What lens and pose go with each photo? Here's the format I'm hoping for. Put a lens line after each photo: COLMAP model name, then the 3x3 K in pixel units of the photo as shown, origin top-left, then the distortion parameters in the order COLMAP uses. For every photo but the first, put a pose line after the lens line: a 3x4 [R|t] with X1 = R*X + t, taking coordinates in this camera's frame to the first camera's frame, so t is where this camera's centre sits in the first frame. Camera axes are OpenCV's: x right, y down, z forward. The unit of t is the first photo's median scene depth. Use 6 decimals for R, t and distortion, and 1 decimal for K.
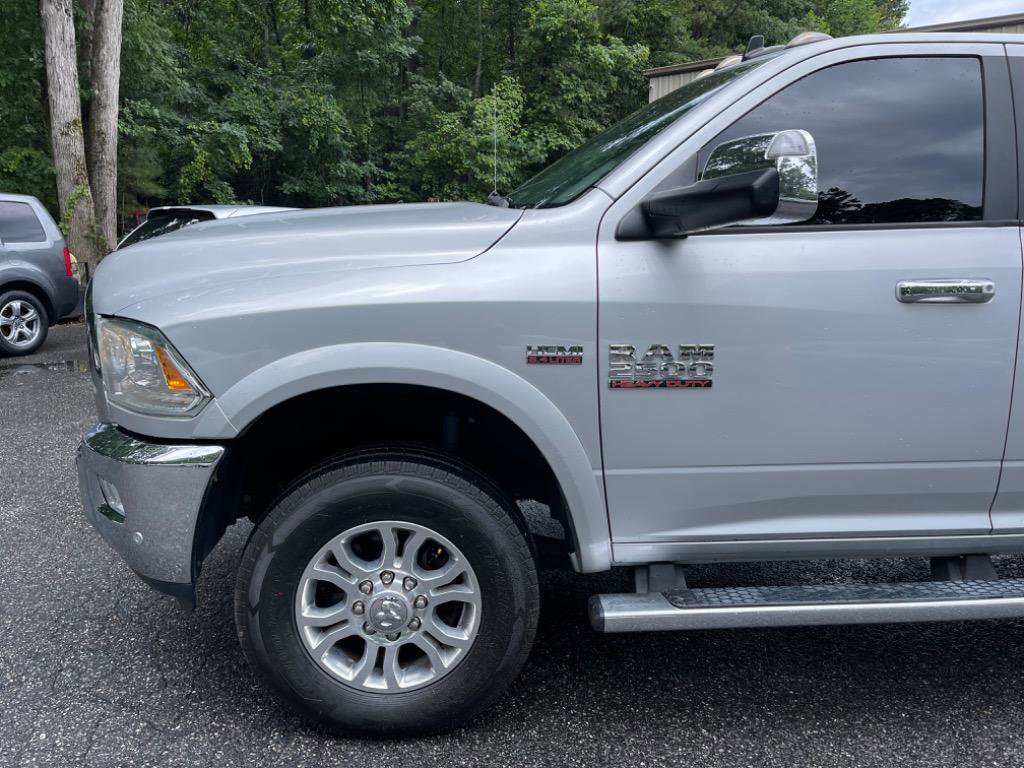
lens RADIAL K [[779.7, 0, 518.1], [0, 779.7, 390.6], [0, 0, 1]] dist [0.085712, -0.110138]
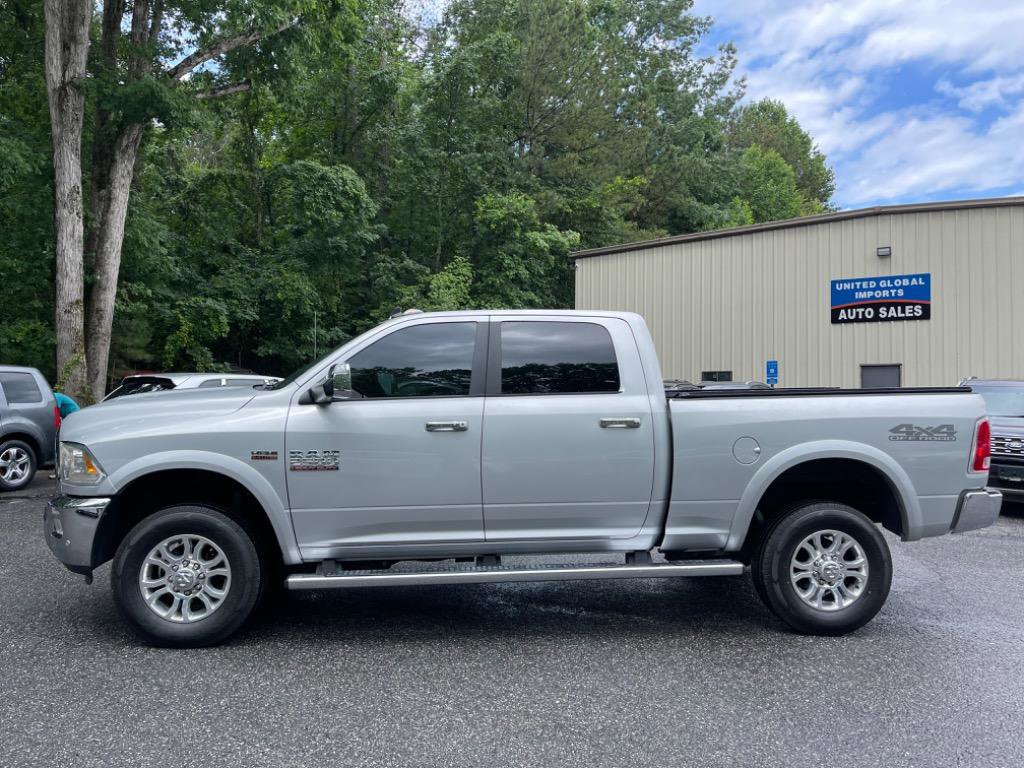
lens RADIAL K [[779.7, 0, 516.3], [0, 779.7, 387.9], [0, 0, 1]] dist [0.085712, -0.110138]
pose [[0.999925, -0.008522, 0.008844, 0.089586], [0.010068, 0.981157, -0.192950, 0.024650], [-0.007033, 0.193025, 0.981169, -0.149234]]
